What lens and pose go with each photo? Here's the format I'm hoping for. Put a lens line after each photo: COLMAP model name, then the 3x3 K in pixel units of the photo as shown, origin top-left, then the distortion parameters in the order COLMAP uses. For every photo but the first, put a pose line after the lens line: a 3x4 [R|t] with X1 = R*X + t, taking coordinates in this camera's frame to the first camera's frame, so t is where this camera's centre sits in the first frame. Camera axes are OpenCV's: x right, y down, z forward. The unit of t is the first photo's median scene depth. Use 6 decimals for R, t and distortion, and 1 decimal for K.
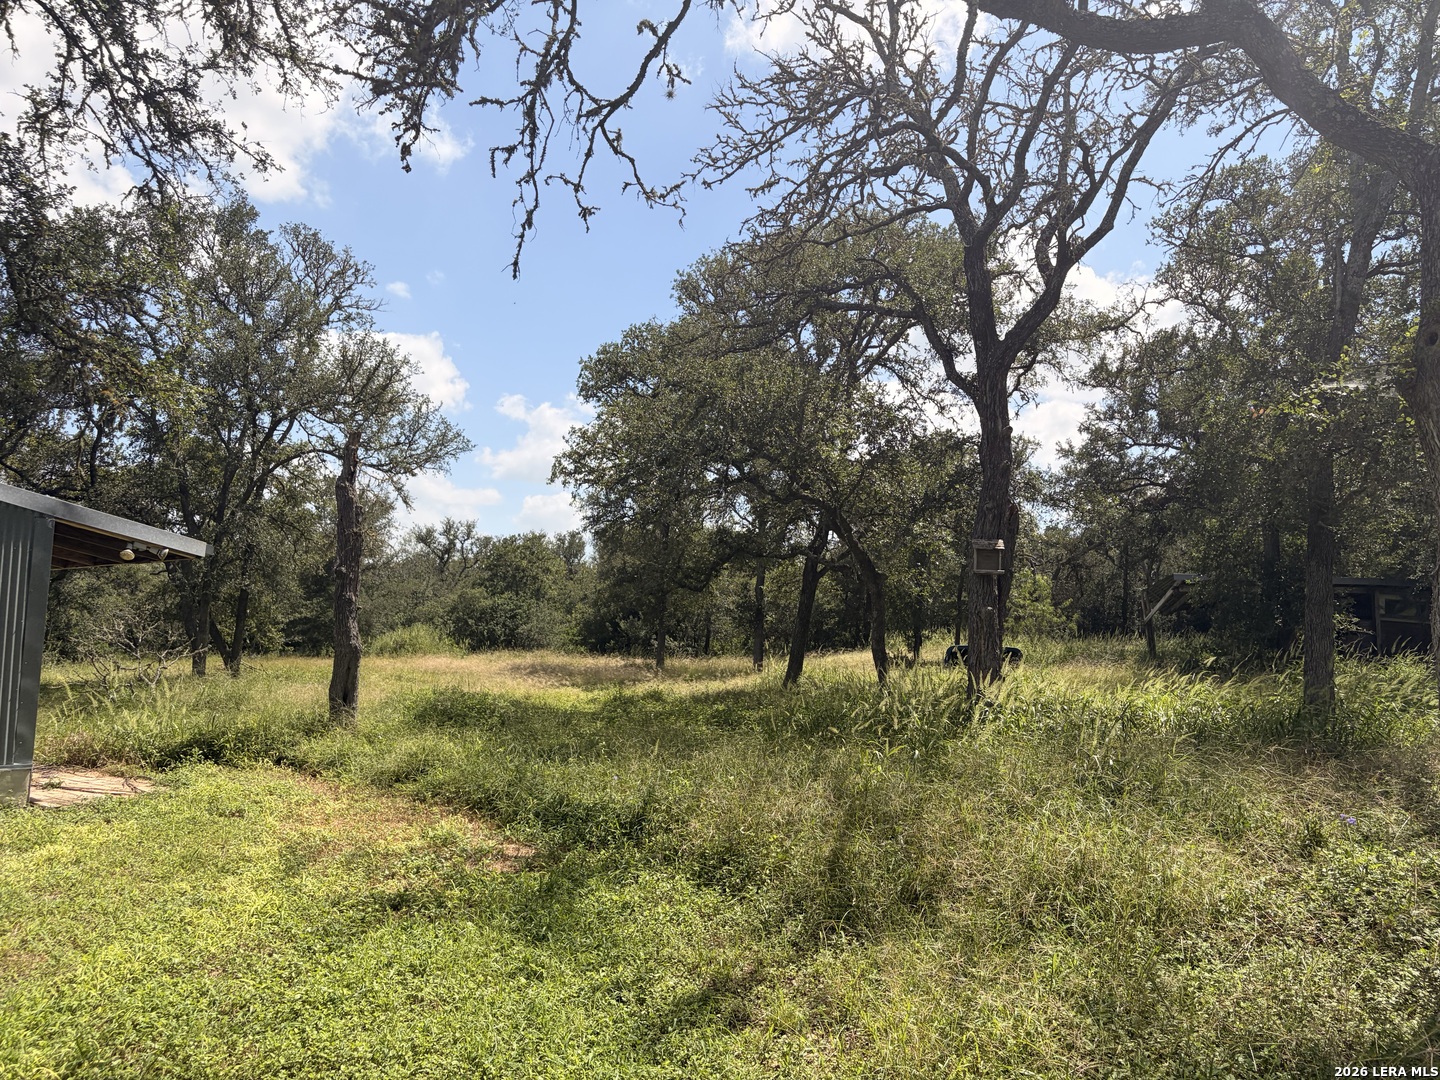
lens RADIAL K [[1109.2, 0, 724.7], [0, 1109.2, 527.0], [0, 0, 1]] dist [0.048837, -0.055428]
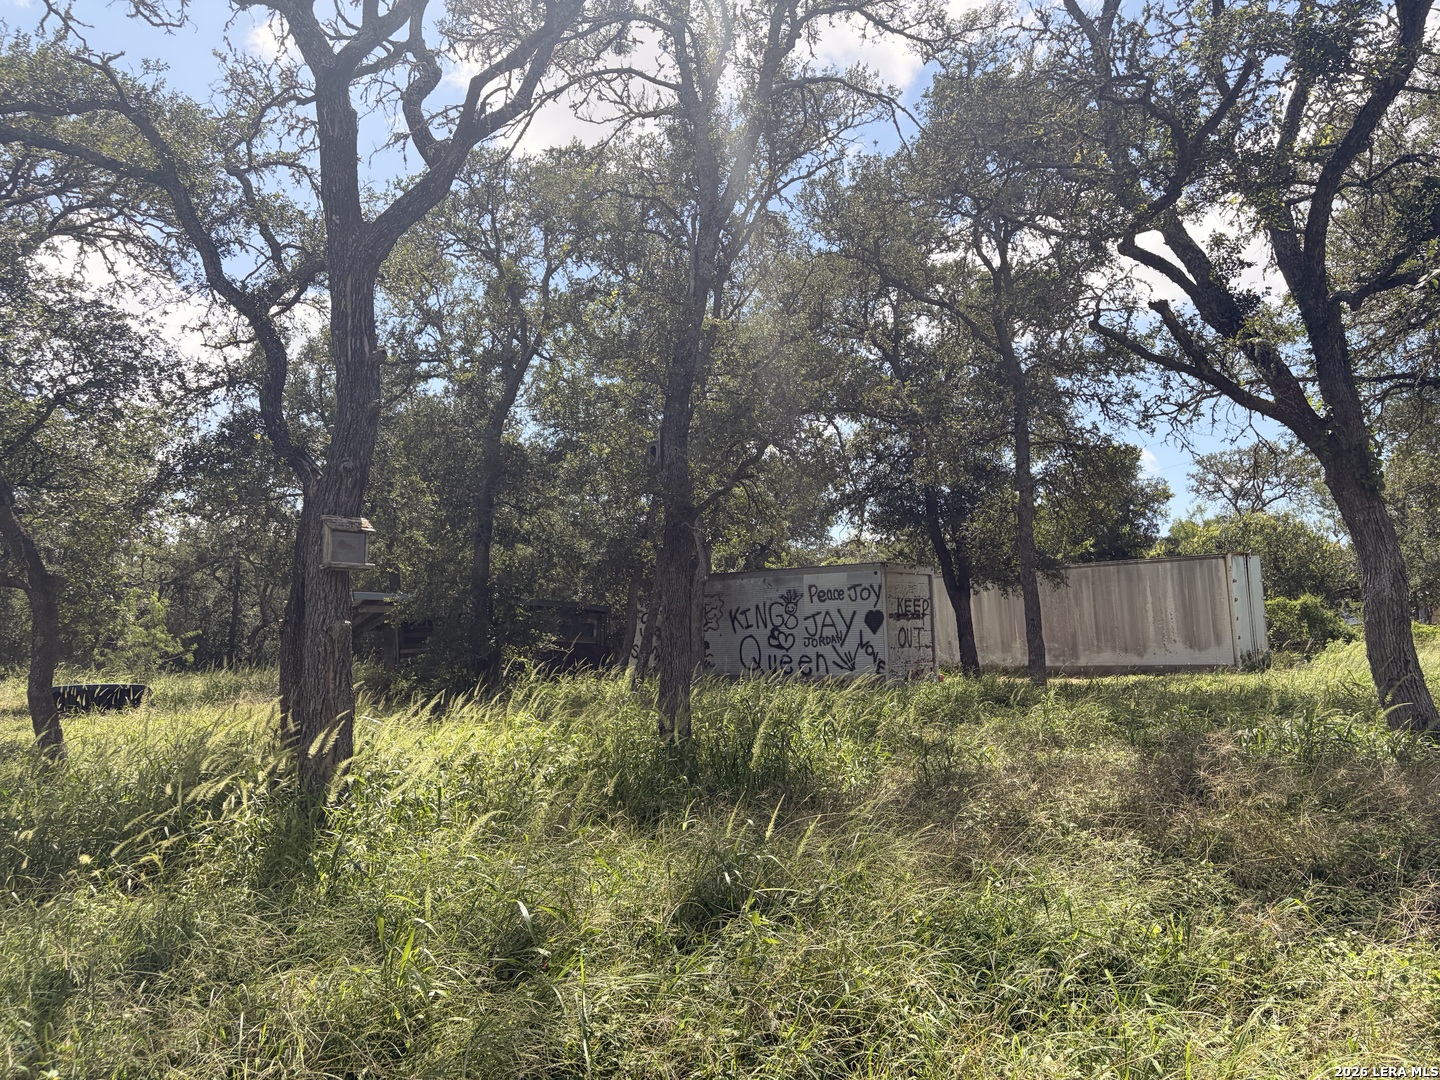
lens RADIAL K [[1084.7, 0, 729.5], [0, 1084.7, 539.7], [0, 0, 1]] dist [0.077856, -0.087246]
pose [[0.685014, 0.059336, 0.726110, -0.054204], [-0.047548, 0.998194, -0.036713, 0.028524], [-0.726977, -0.009377, 0.686598, 0.291319]]
